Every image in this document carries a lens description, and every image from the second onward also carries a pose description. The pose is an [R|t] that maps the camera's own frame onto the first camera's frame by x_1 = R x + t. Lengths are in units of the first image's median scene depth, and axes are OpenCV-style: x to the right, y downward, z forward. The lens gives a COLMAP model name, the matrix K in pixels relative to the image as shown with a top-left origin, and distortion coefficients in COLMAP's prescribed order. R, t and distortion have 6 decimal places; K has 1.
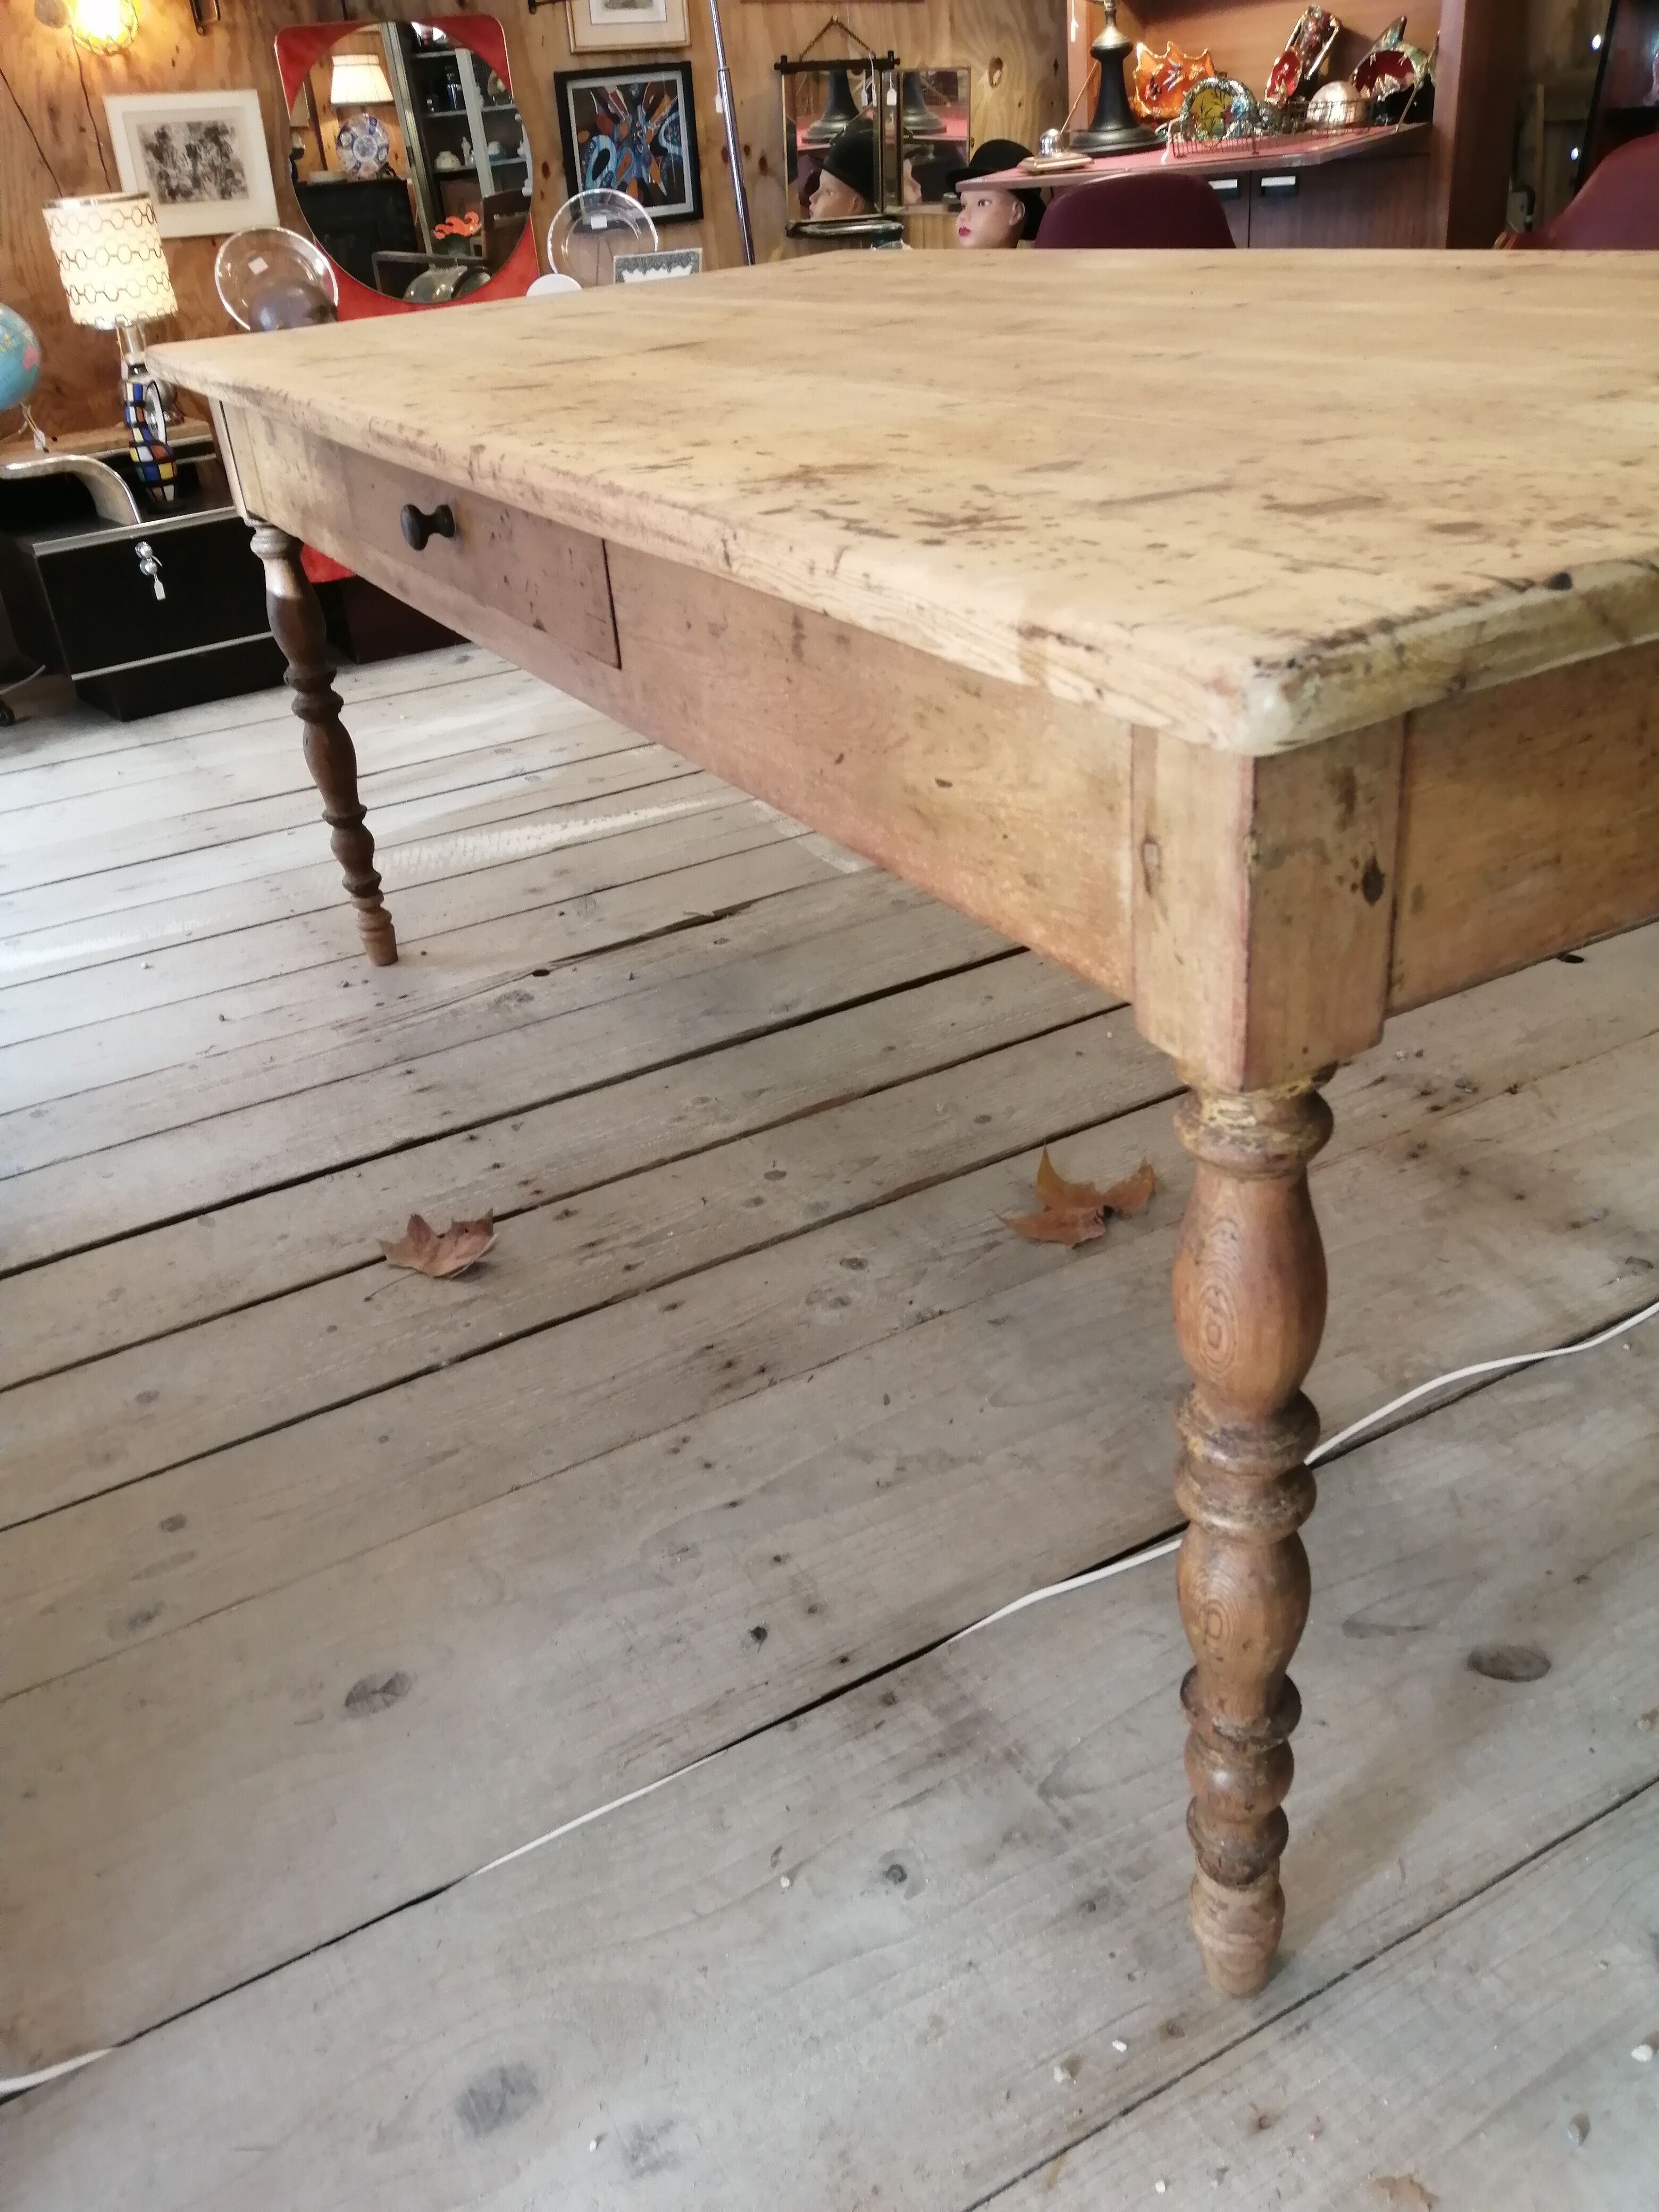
lens RADIAL K [[1734.9, 0, 832.7], [0, 1734.9, 1106.7], [0, 0, 1]] dist [0.080752, -0.123916]
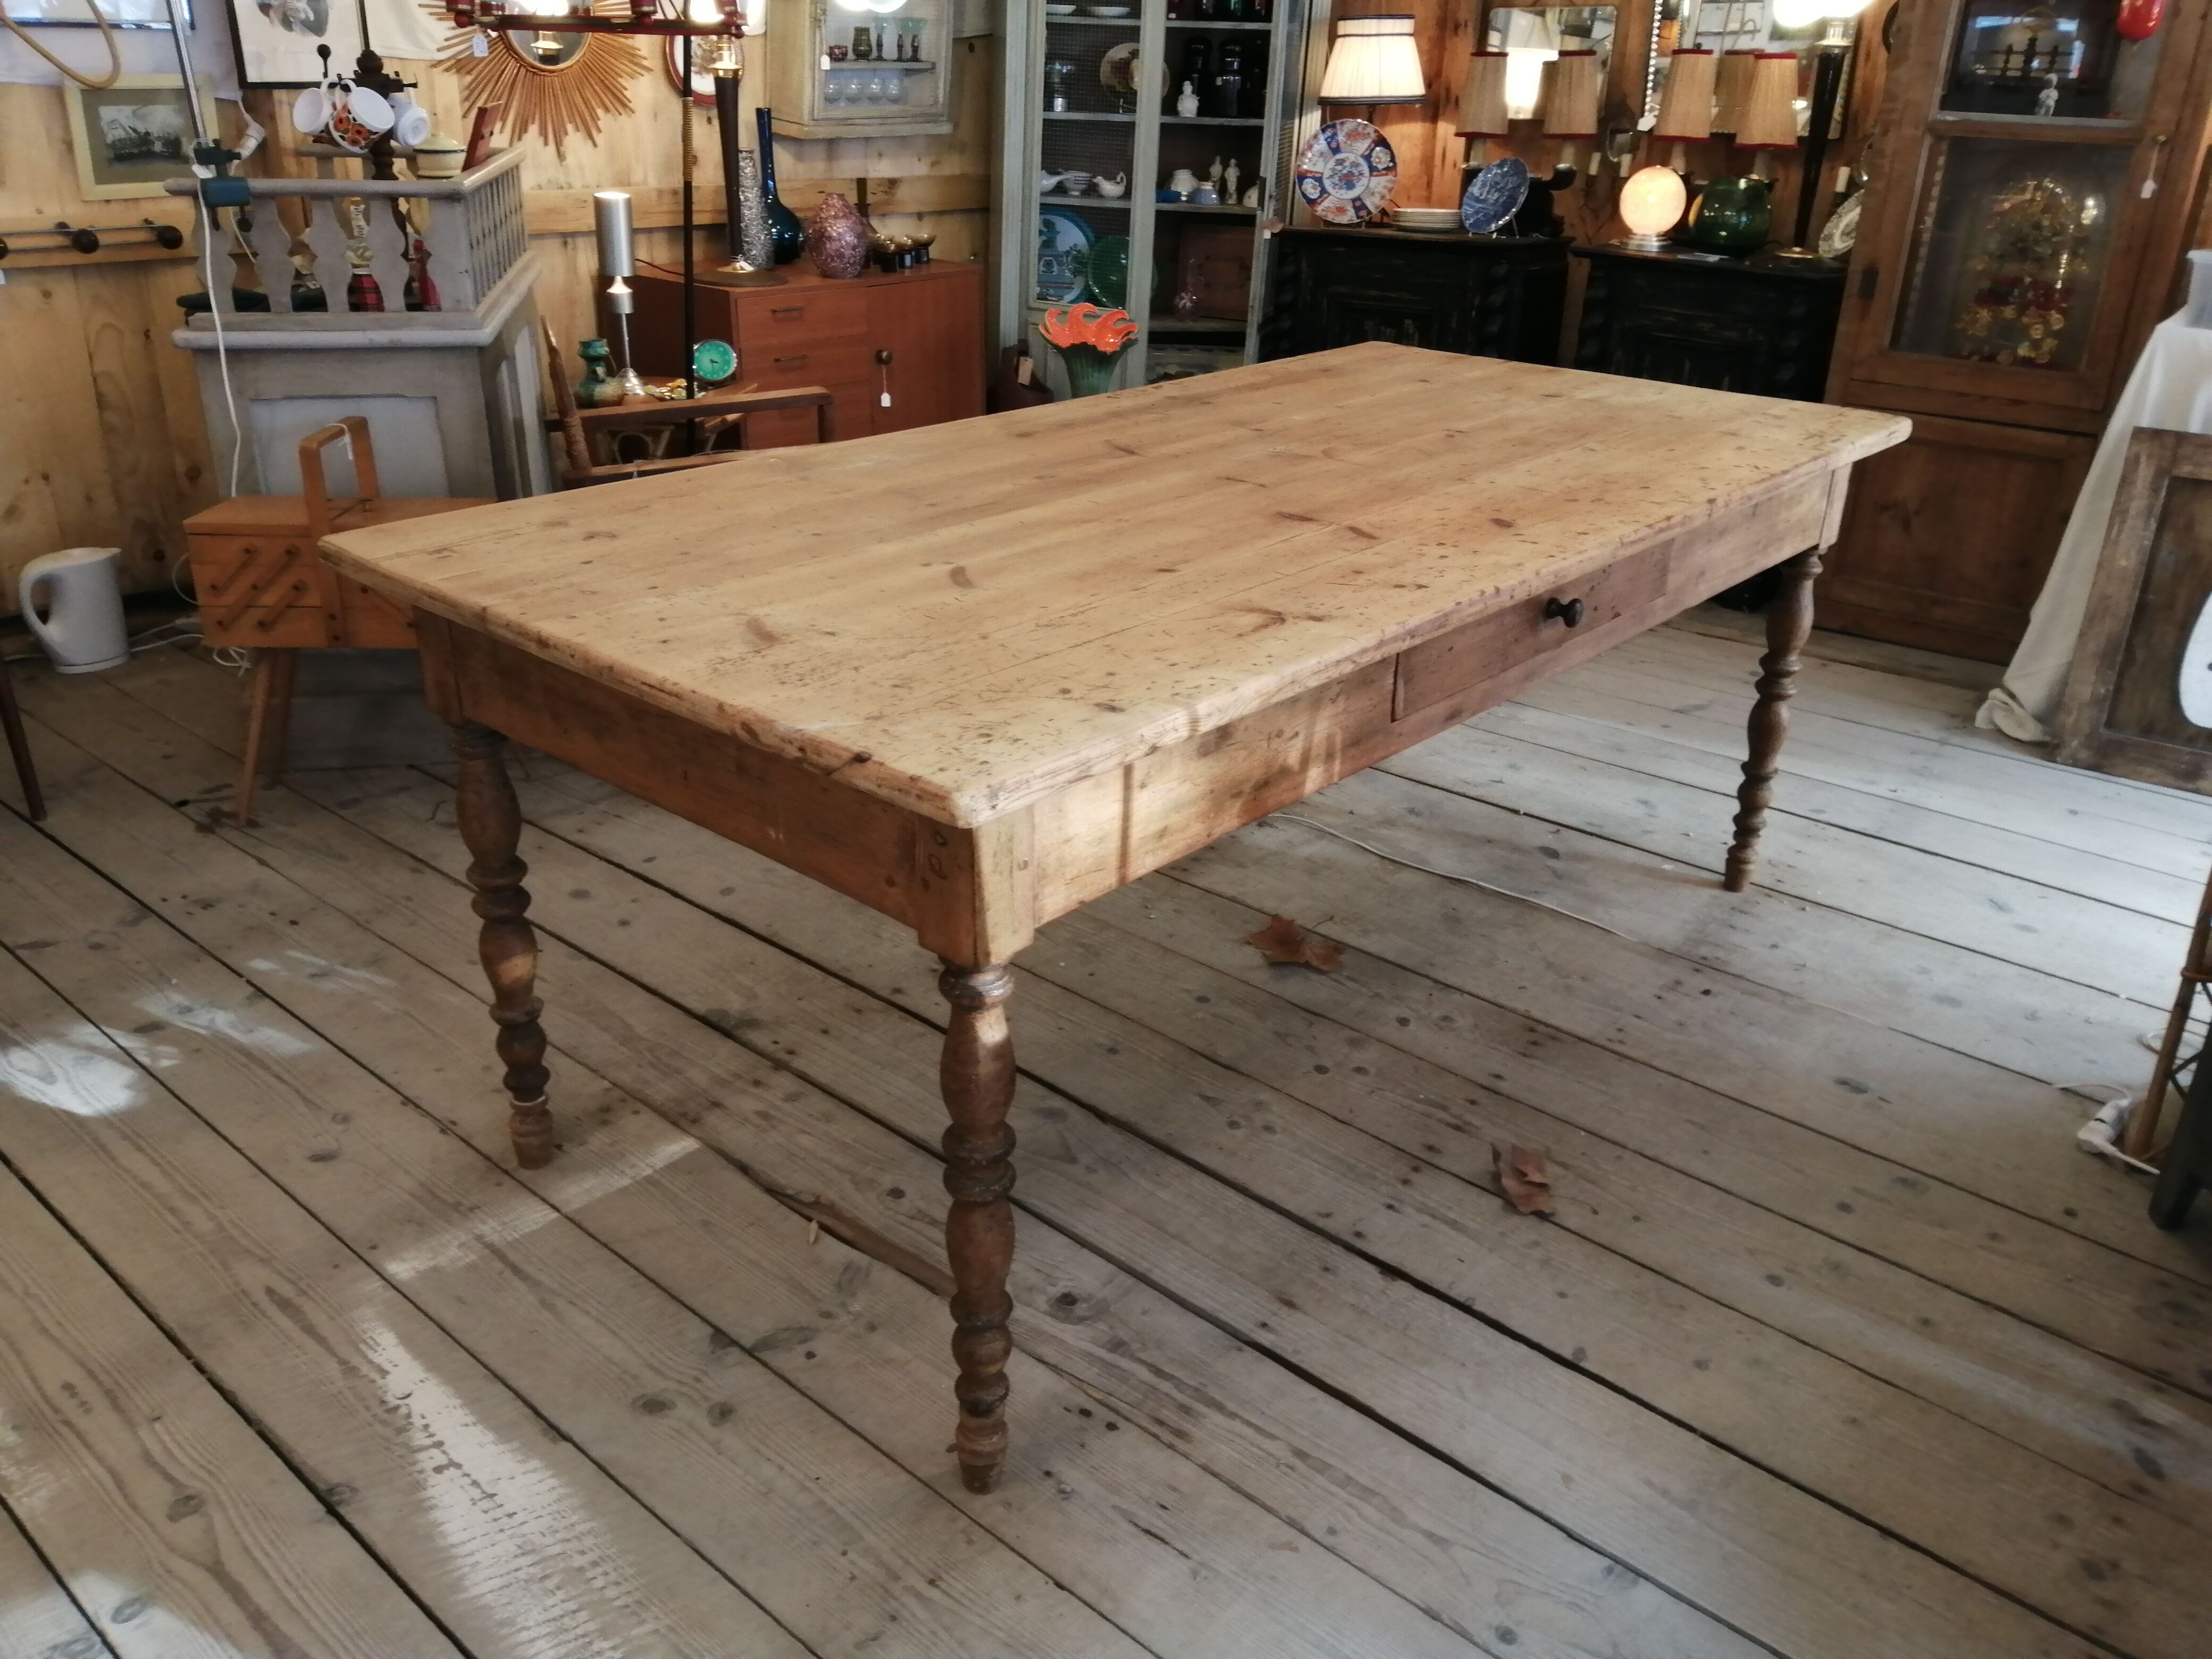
lens RADIAL K [[1734.9, 0, 1108.1], [0, 1734.9, 820.7], [0, 0, 1]] dist [0.080752, -0.123916]
pose [[-0.349981, -0.307214, 0.884948, -0.905472], [0.460967, 0.765917, 0.448196, -0.643028], [-0.815489, 0.564792, -0.126441, 0.992399]]
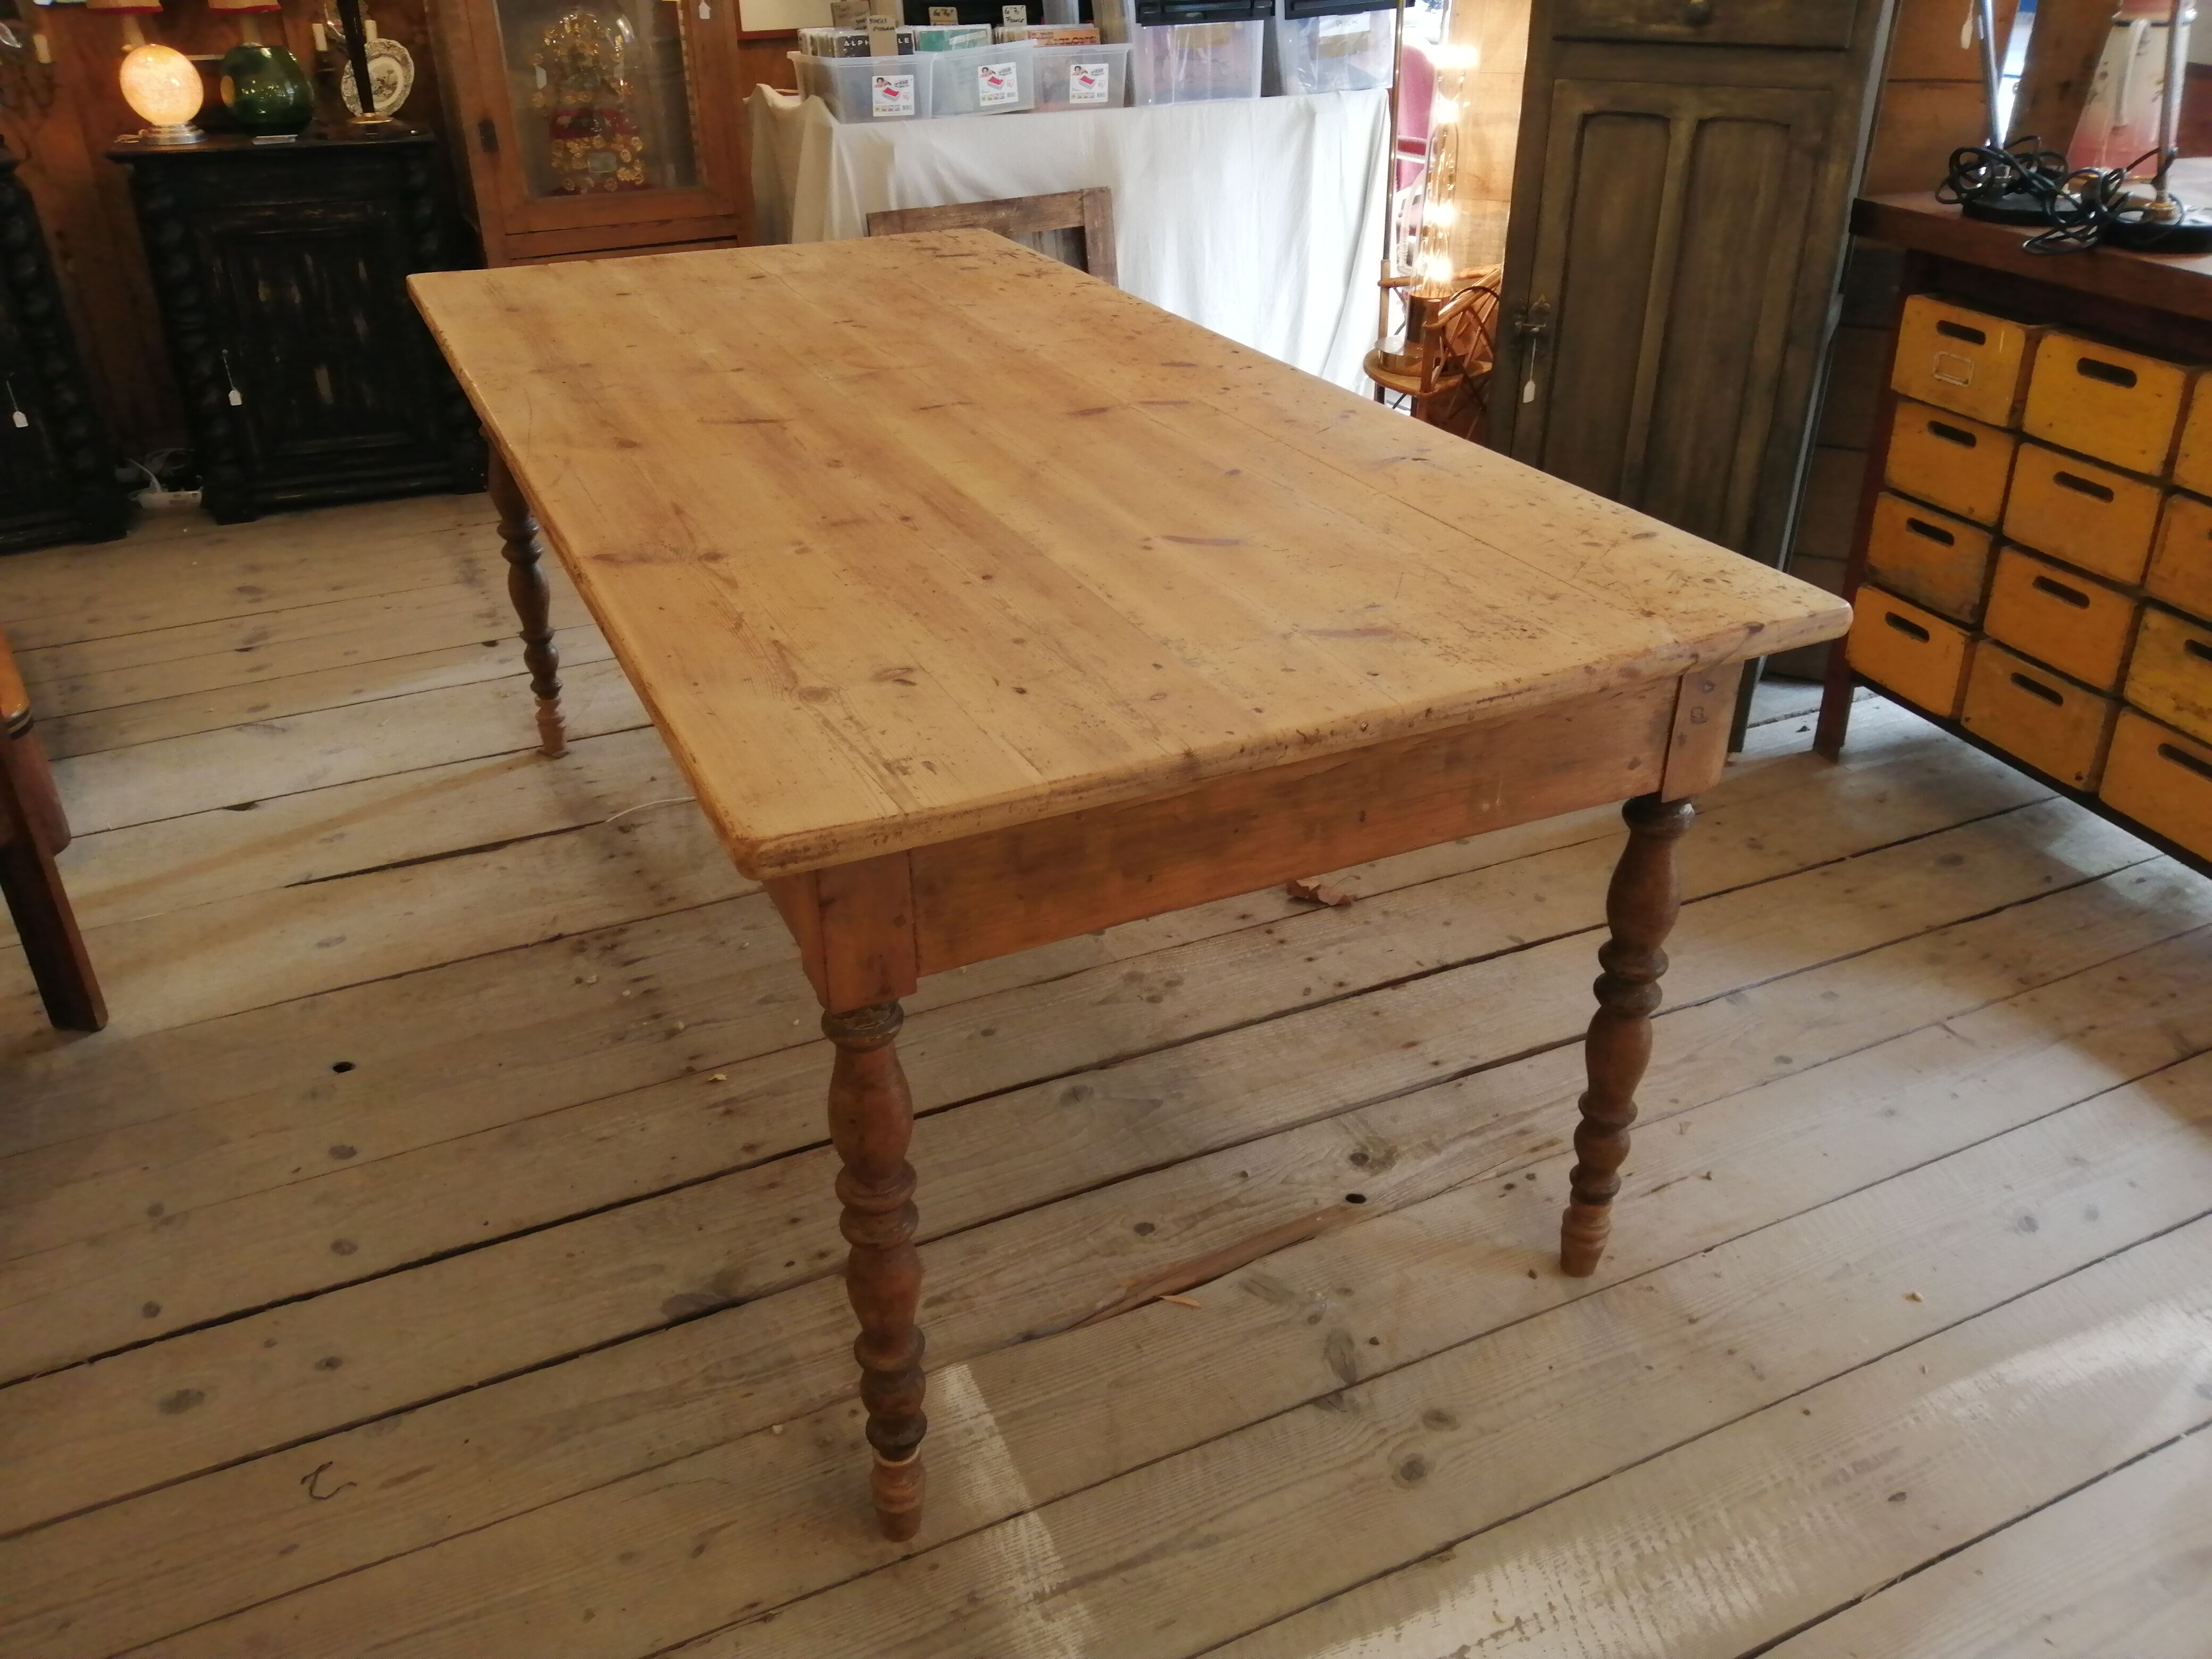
lens RADIAL K [[1734.9, 0, 1110.7], [0, 1734.9, 817.4], [0, 0, 1]] dist [0.080752, -0.123916]
pose [[-0.993825, 0.062066, 0.091976, -0.146461], [0.110929, 0.536604, 0.836511, -0.966828], [0.002564, 0.841548, -0.540176, 1.388693]]
